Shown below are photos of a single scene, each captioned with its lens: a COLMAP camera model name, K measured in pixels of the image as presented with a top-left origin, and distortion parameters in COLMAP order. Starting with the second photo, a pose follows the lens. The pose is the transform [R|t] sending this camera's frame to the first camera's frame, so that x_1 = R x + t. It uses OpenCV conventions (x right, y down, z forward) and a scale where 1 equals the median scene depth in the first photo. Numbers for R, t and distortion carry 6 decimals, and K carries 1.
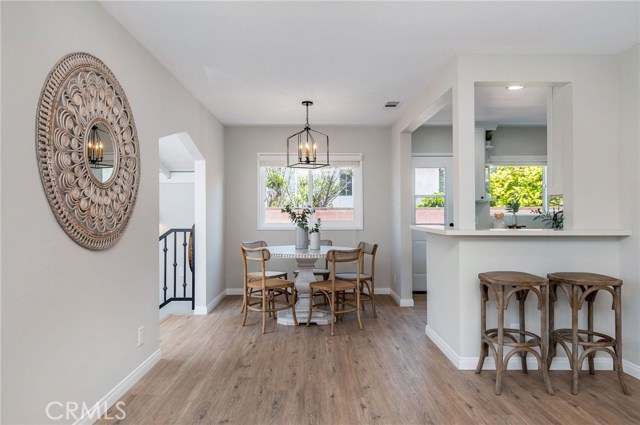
lens RADIAL K [[422.1, 0, 320.4], [0, 422.1, 214.4], [0, 0, 1]] dist [0.026997, -0.003755]
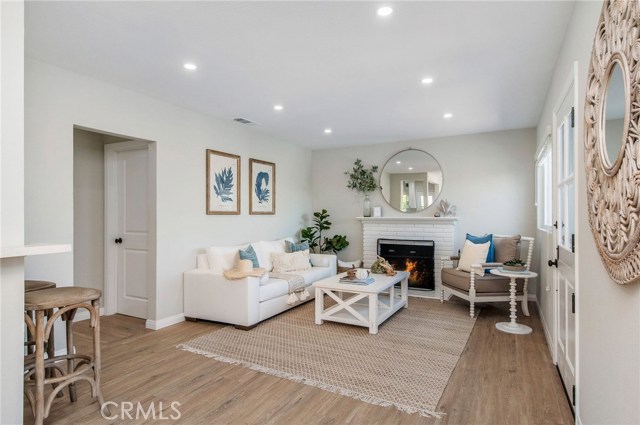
lens RADIAL K [[348.7, 0, 320.8], [0, 348.7, 211.5], [0, 0, 1]] dist [0.003439, -0.000996]
pose [[-0.865829, 0.001383, 0.500337, -0.310753], [0.004784, 0.999973, 0.005516, -0.015999], [-0.500316, 0.007169, -0.865813, 1.229578]]
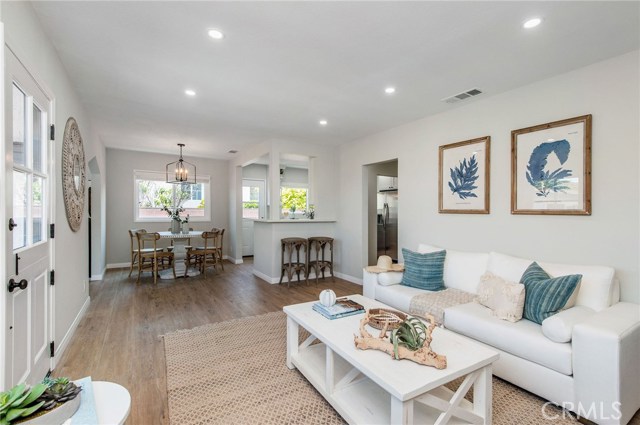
lens RADIAL K [[286.7, 0, 321.1], [0, 286.7, 213.2], [0, 0, 1]] dist [0.005192, -0.000012]
pose [[0.860158, 0.006703, 0.509983, -0.202671], [-0.006156, 0.999977, -0.002762, 0.007437], [-0.509990, -0.000764, 0.860180, -0.381086]]
